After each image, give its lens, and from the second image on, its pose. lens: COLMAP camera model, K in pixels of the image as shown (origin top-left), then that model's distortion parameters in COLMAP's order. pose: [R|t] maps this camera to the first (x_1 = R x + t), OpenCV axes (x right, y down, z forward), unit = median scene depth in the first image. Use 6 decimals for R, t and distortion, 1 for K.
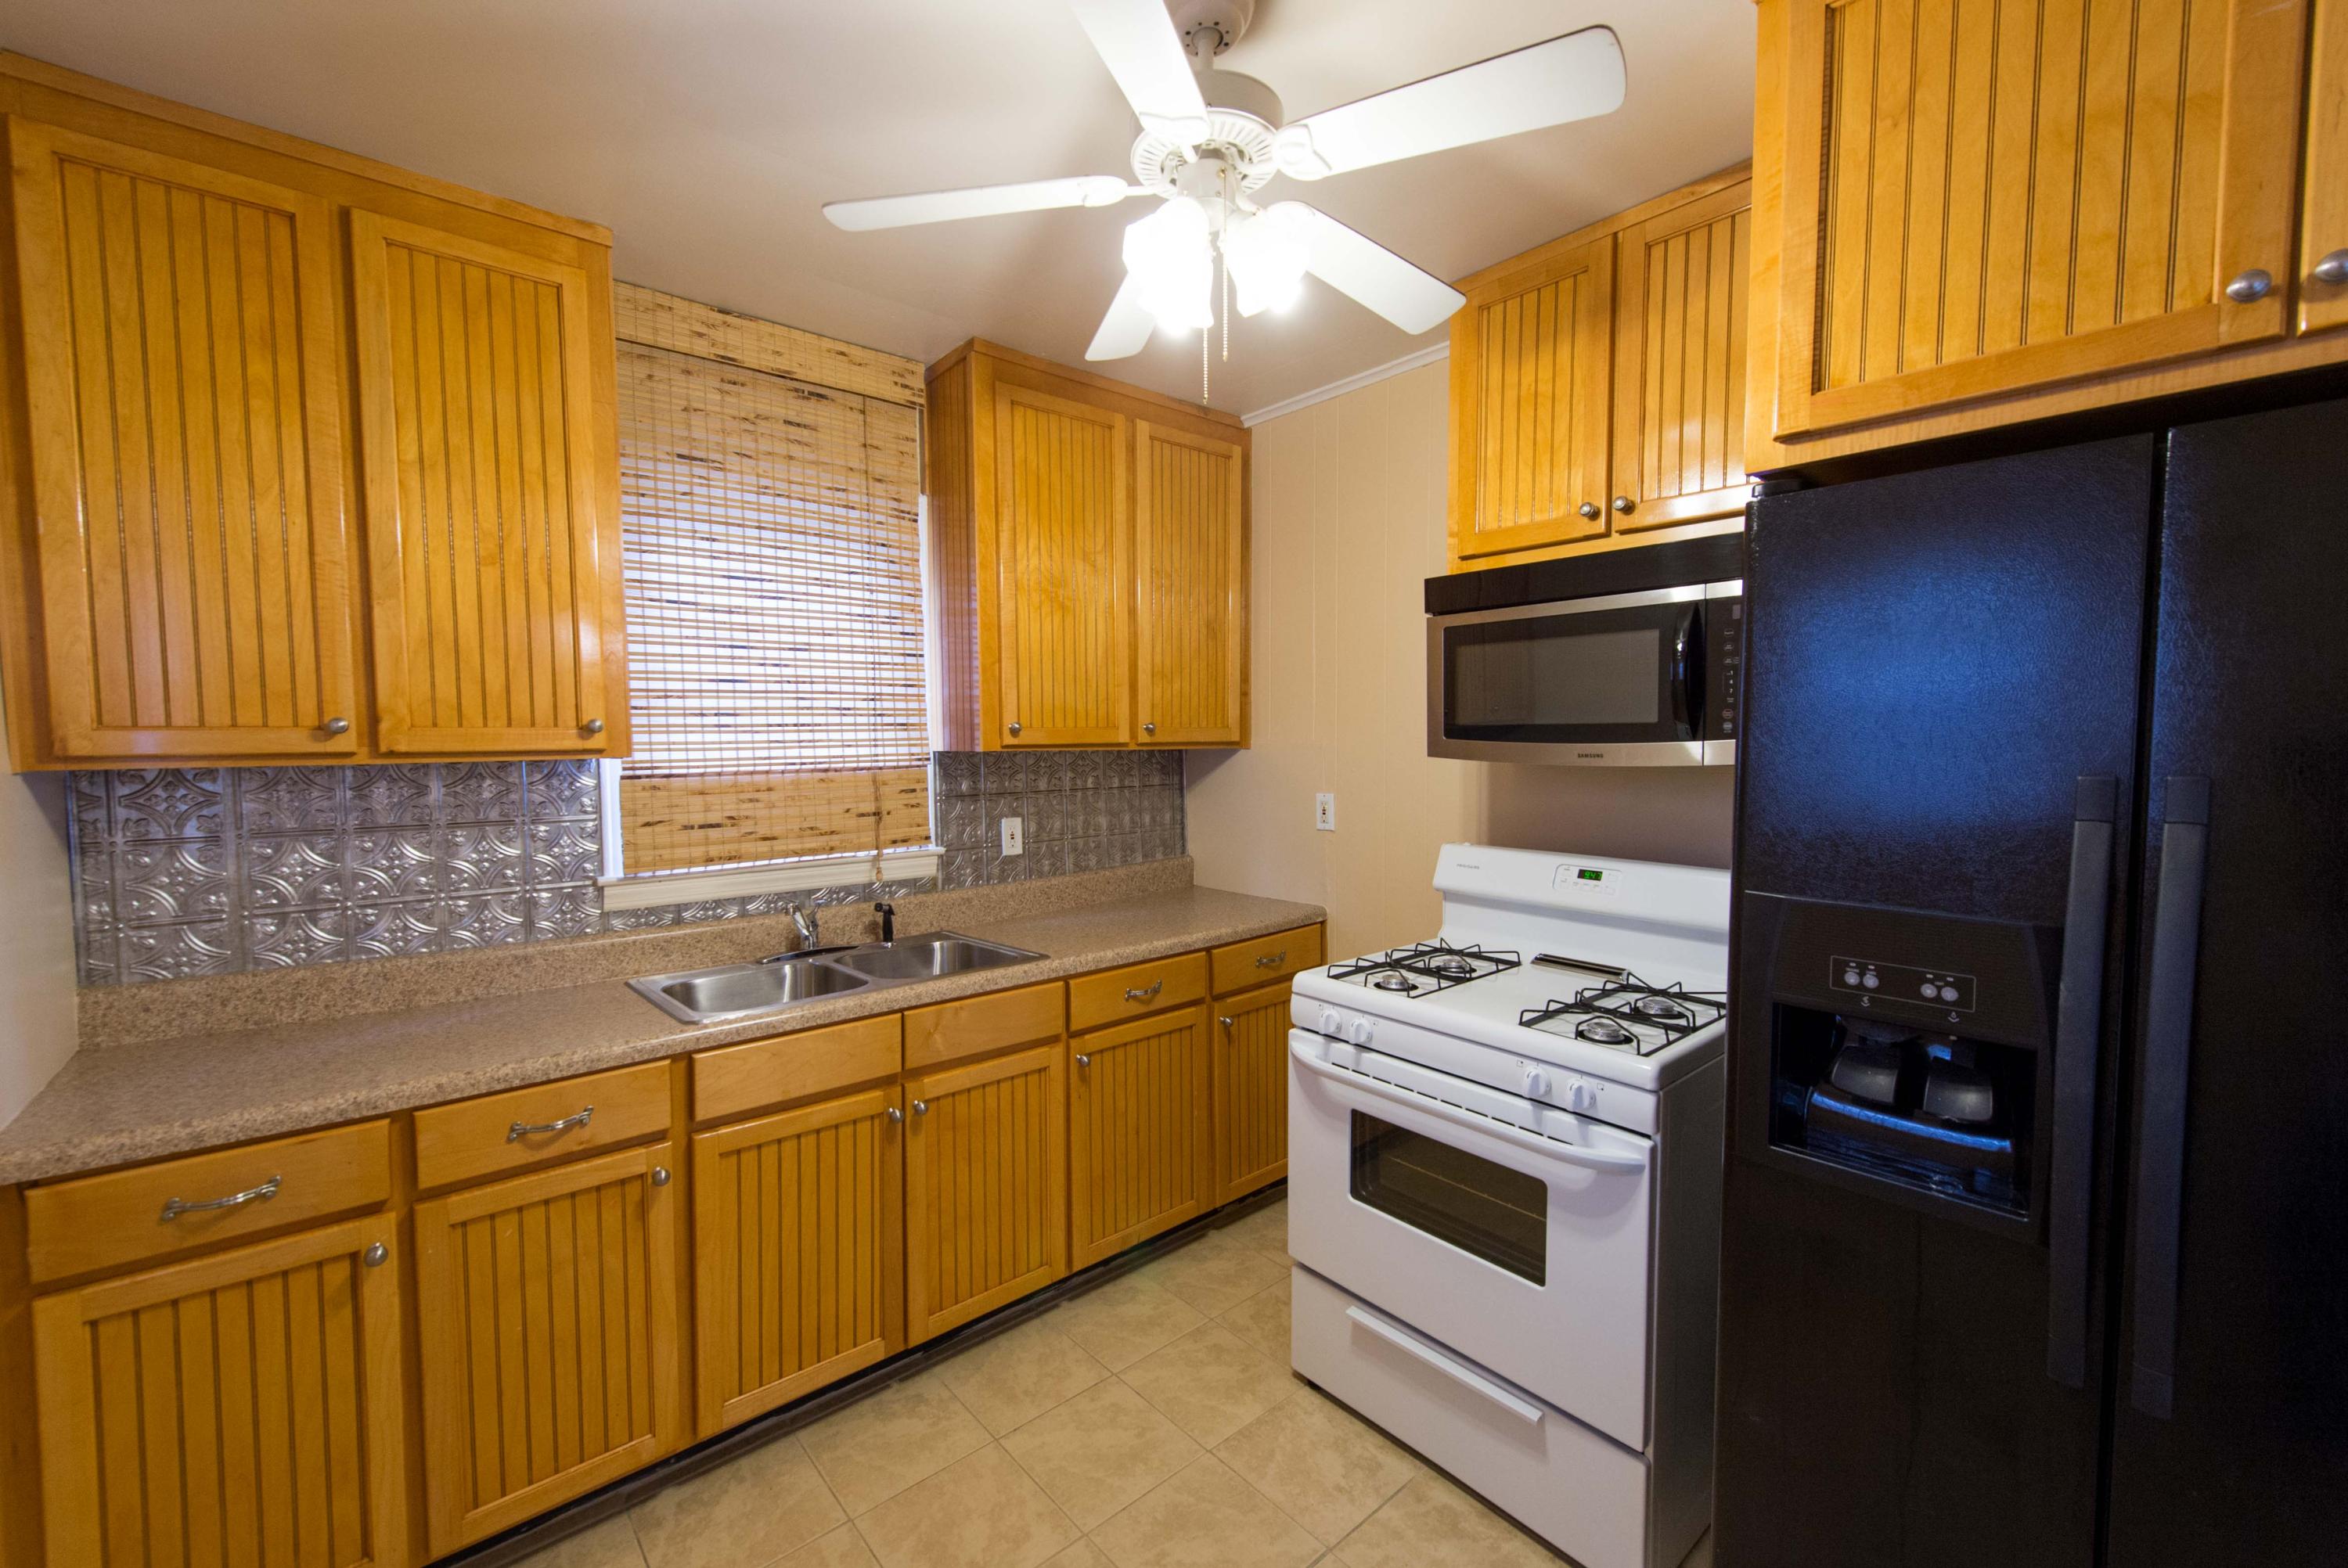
lens RADIAL K [[950.4, 0, 1171.4], [0, 950.4, 788.9], [0, 0, 1]] dist [0.020908, -0.007135]
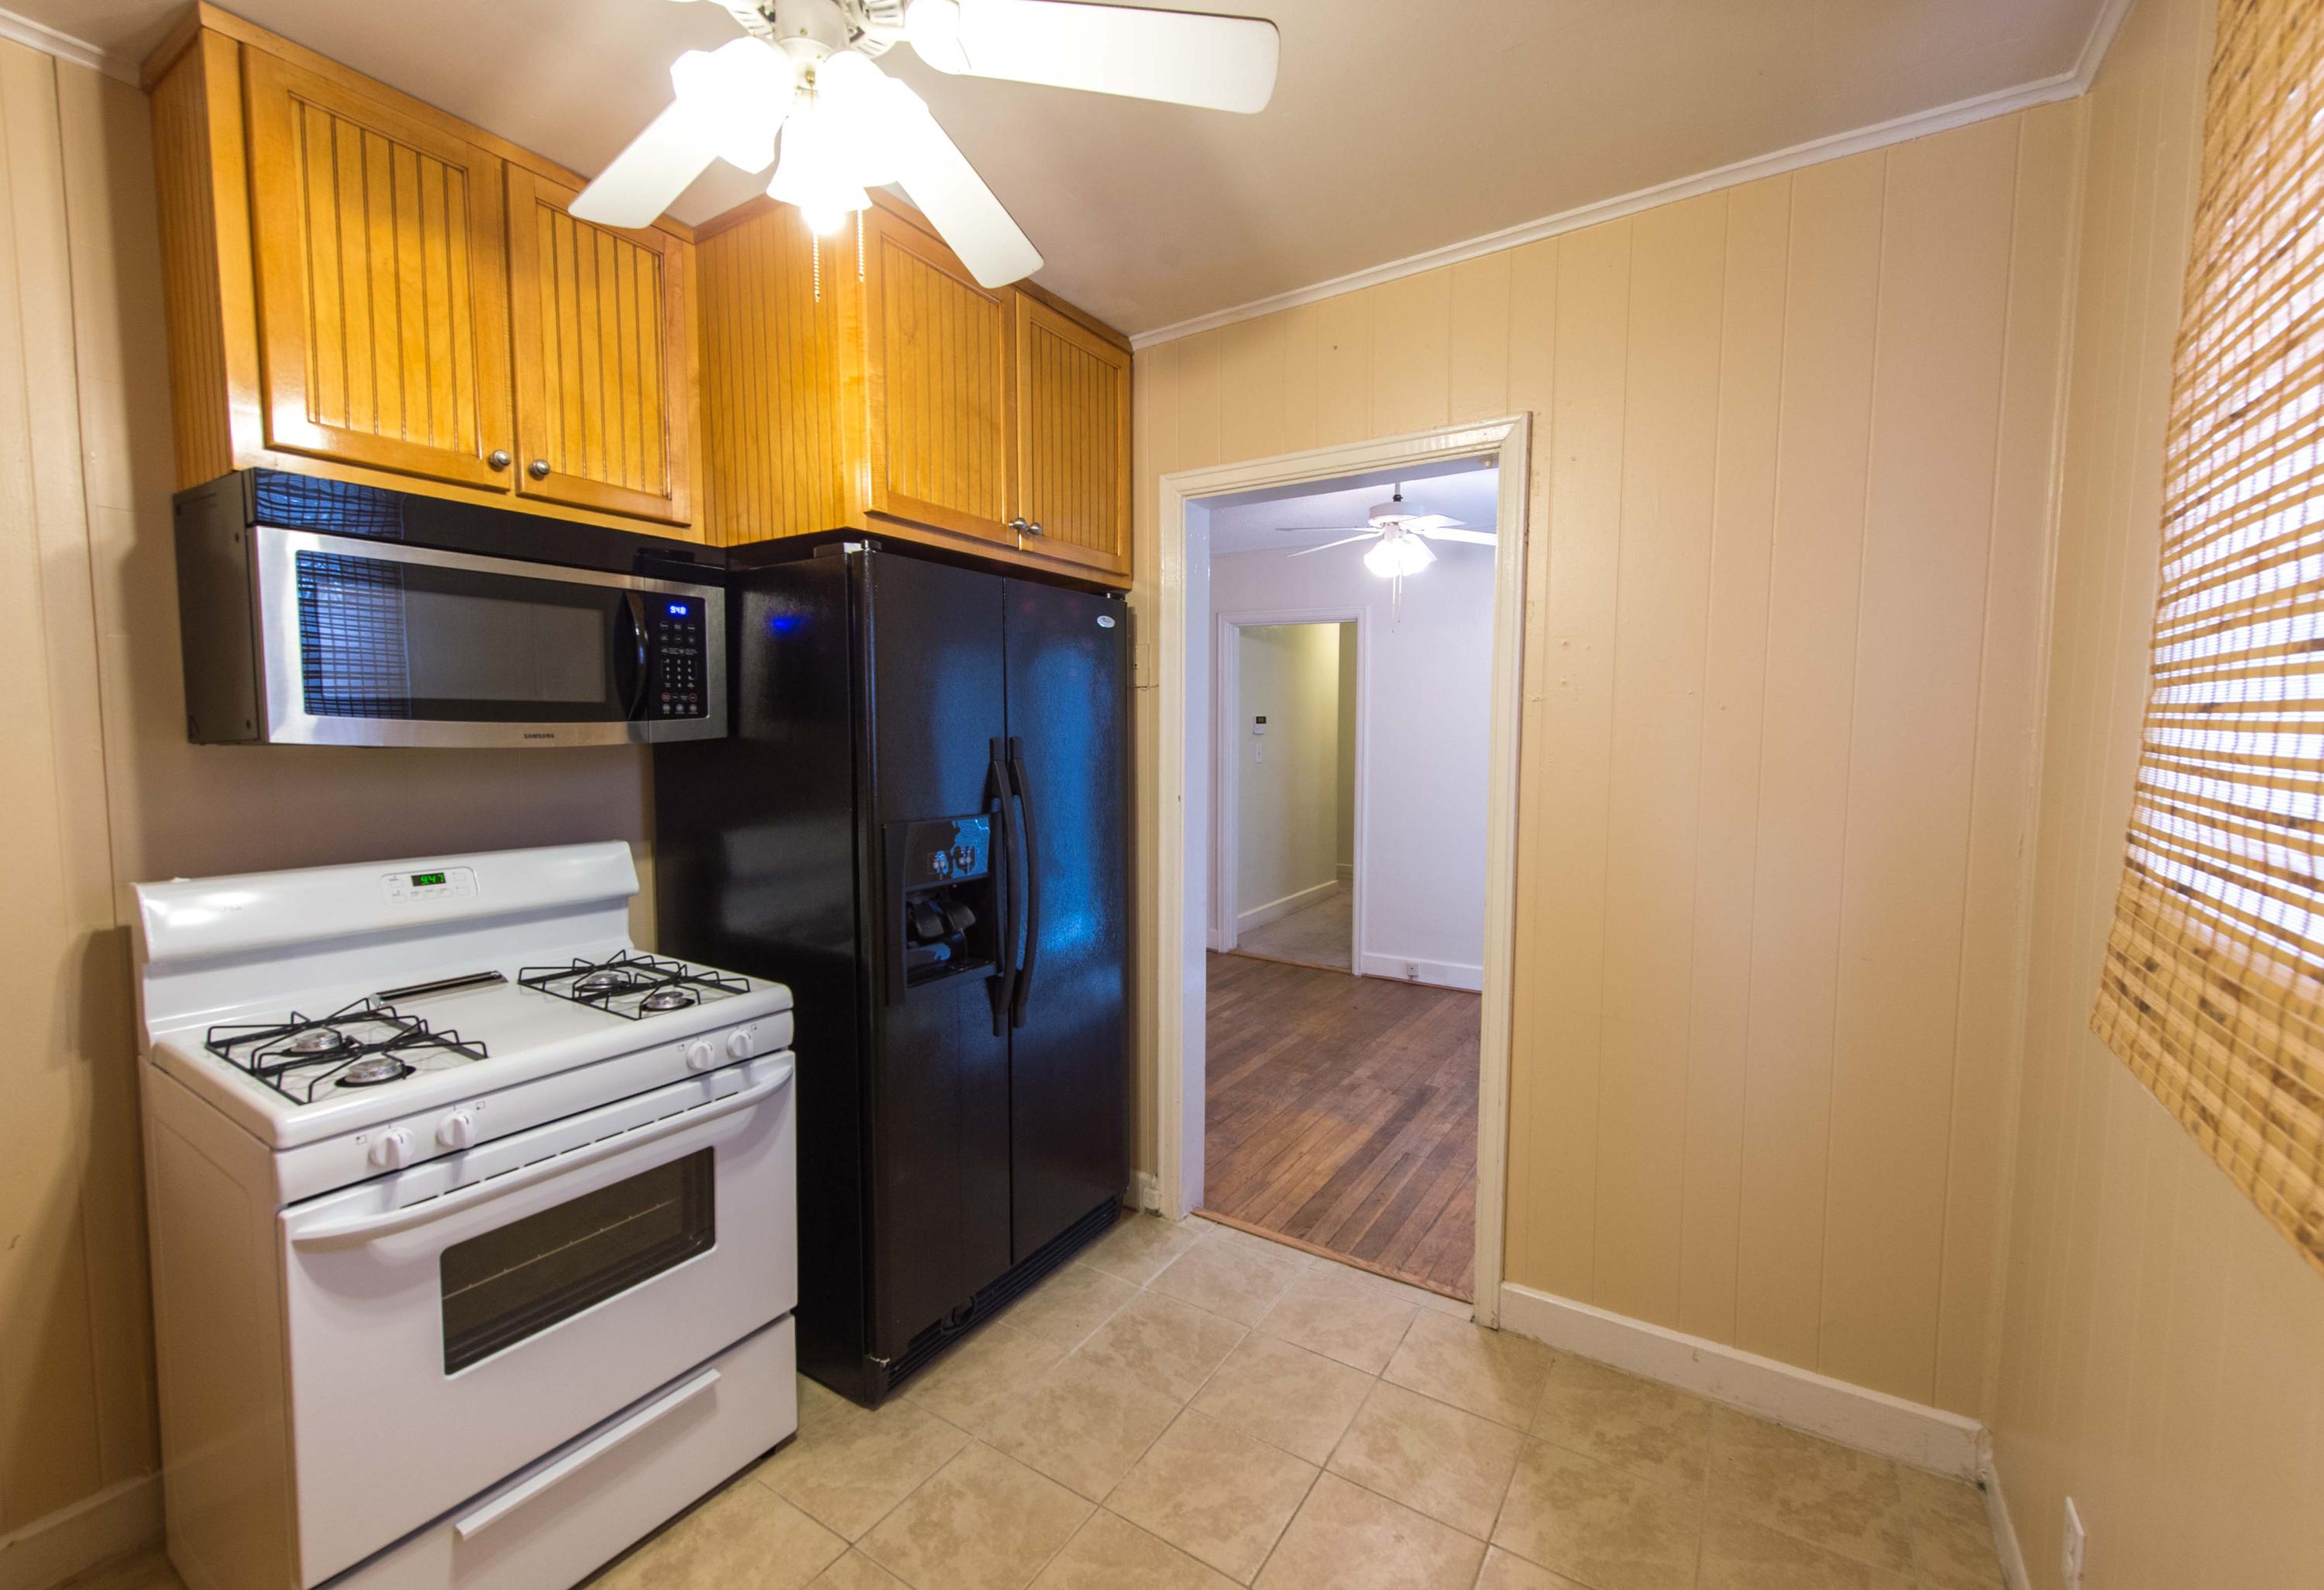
lens RADIAL K [[966.3, 0, 1142.5], [0, 966.3, 802.4], [0, 0, 1]] dist [0.010558, -0.000801]
pose [[-0.269320, -0.073841, 0.960216, -0.556725], [0.049533, 0.994674, 0.090383, -0.024414], [-0.961776, 0.071905, -0.264228, 0.623167]]
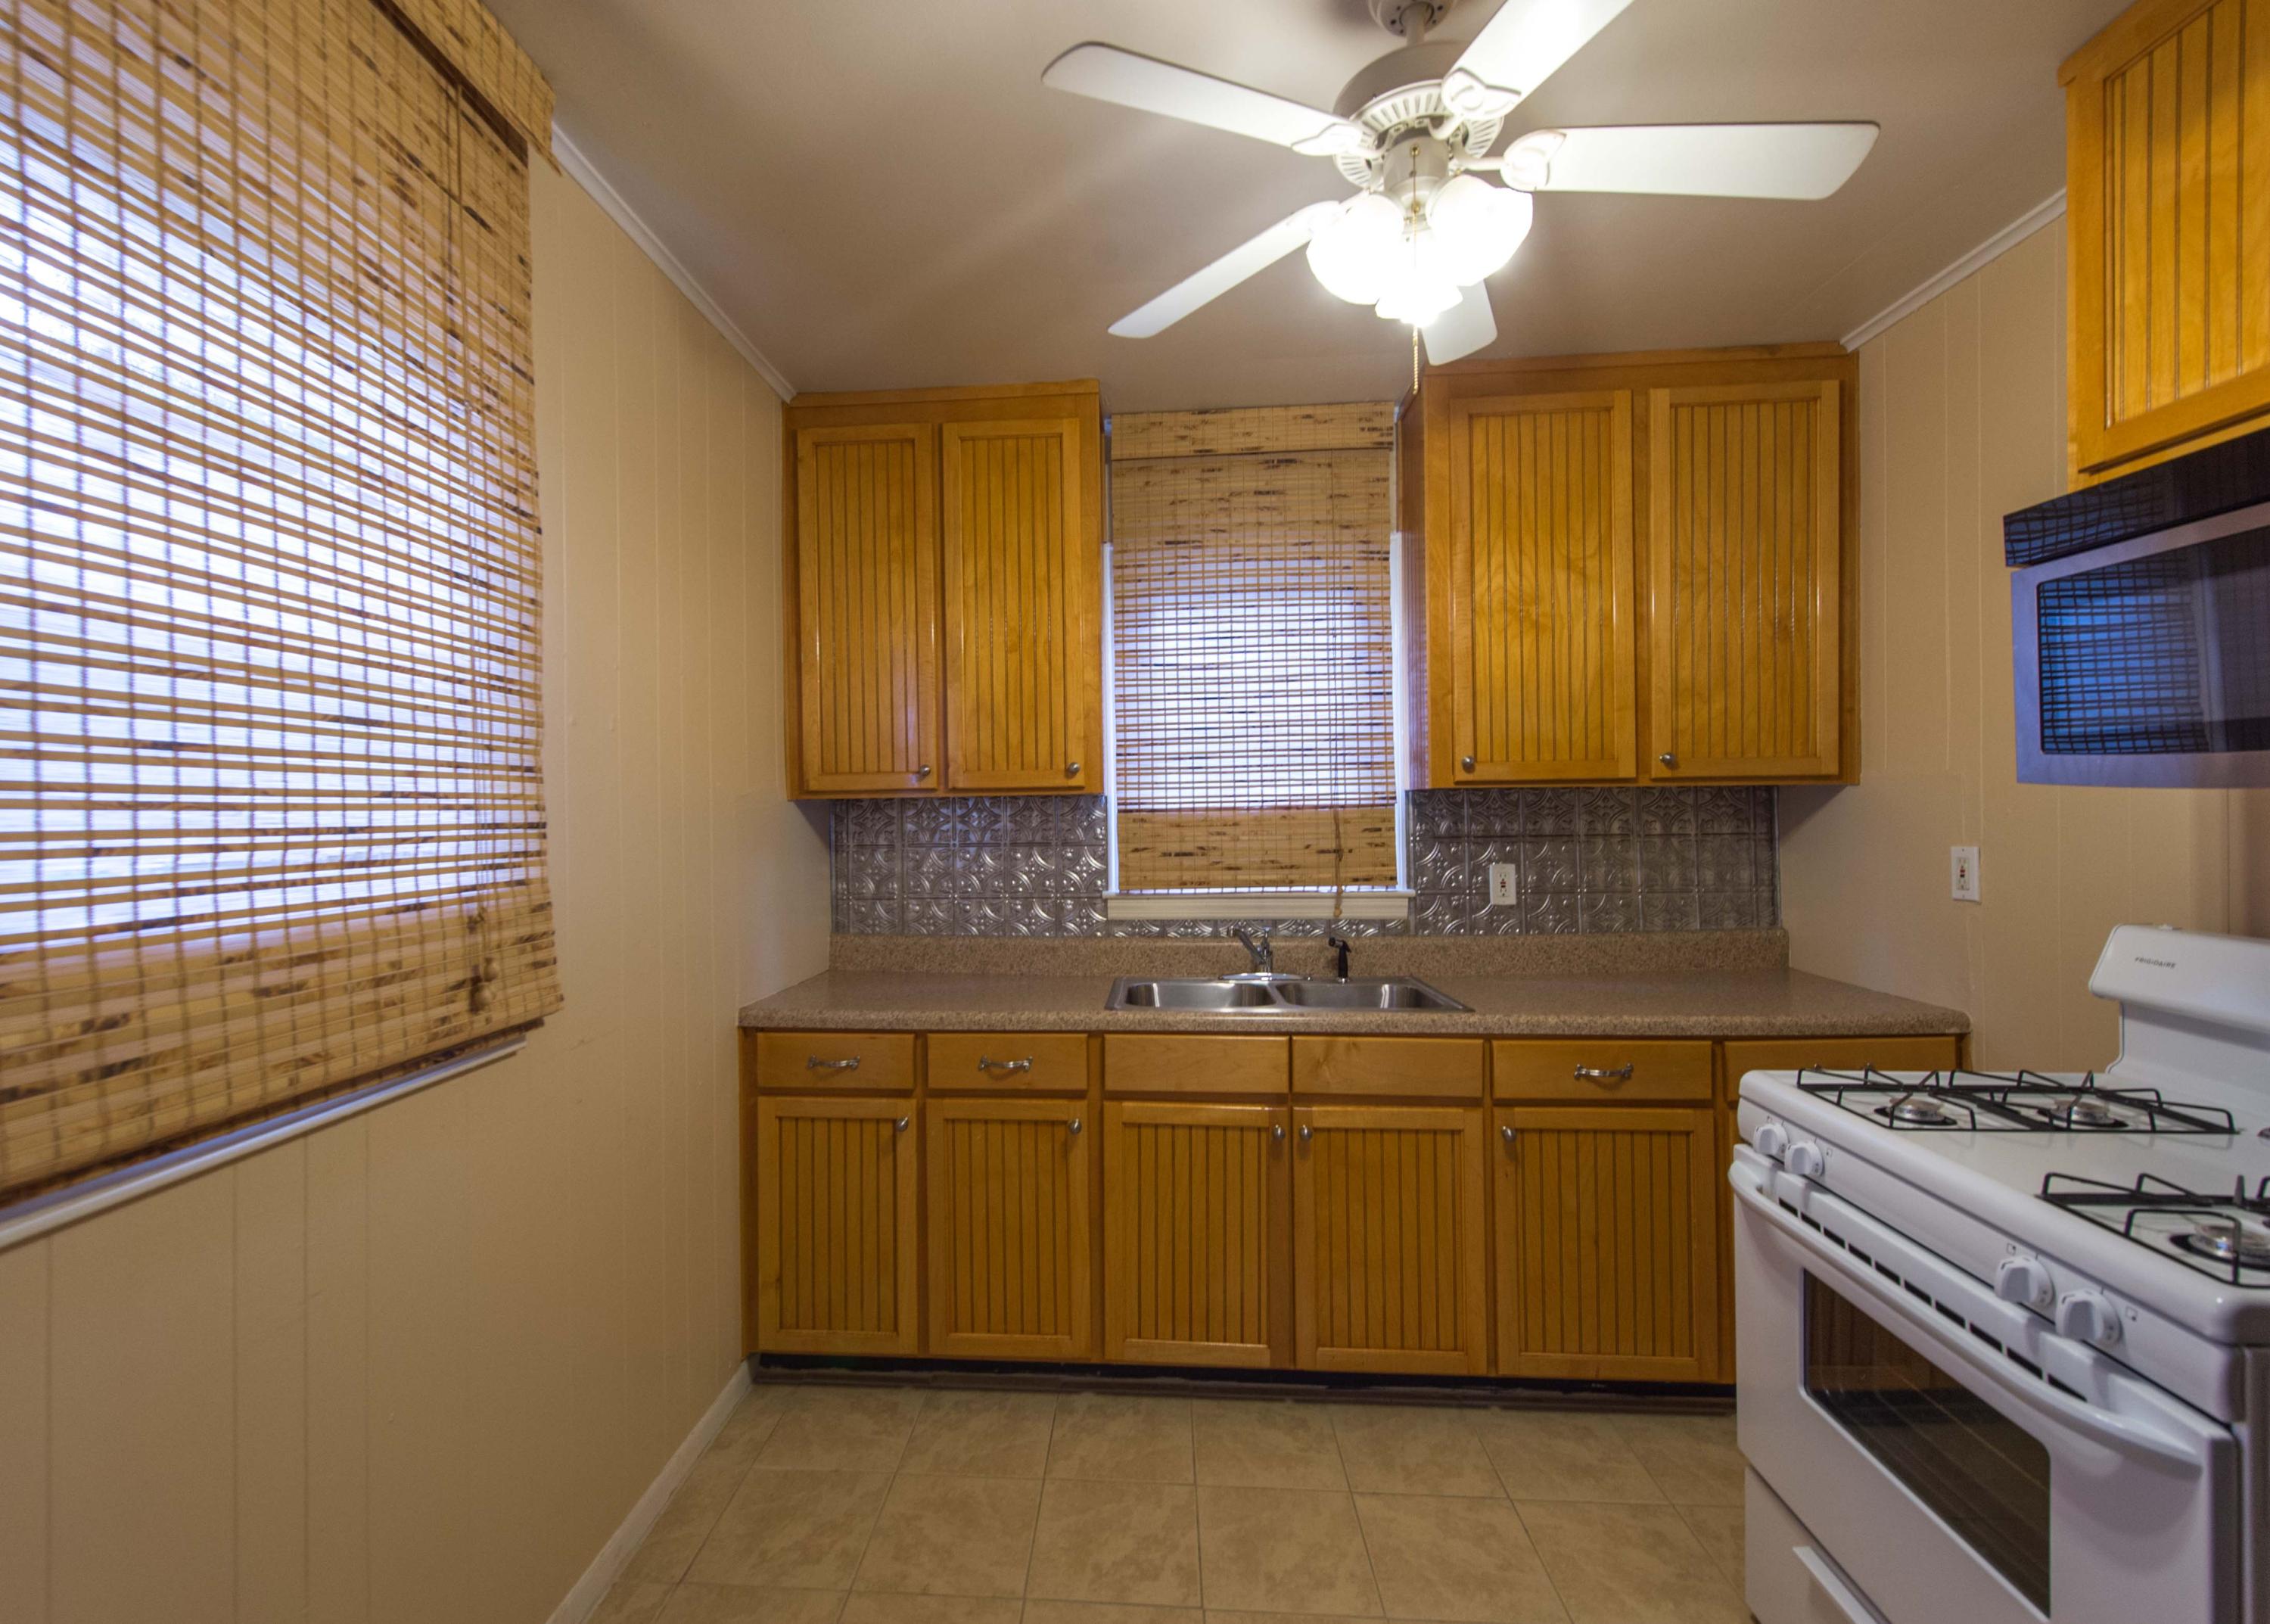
lens RADIAL K [[983.2, 0, 1065.6], [0, 983.2, 810.8], [0, 0, 1]] dist [0.021810, -0.006806]
pose [[0.714688, 0.004183, -0.699431, 0.294579], [-0.029175, 0.999290, -0.023835, 0.022116], [0.698834, 0.037441, 0.714303, 0.052717]]
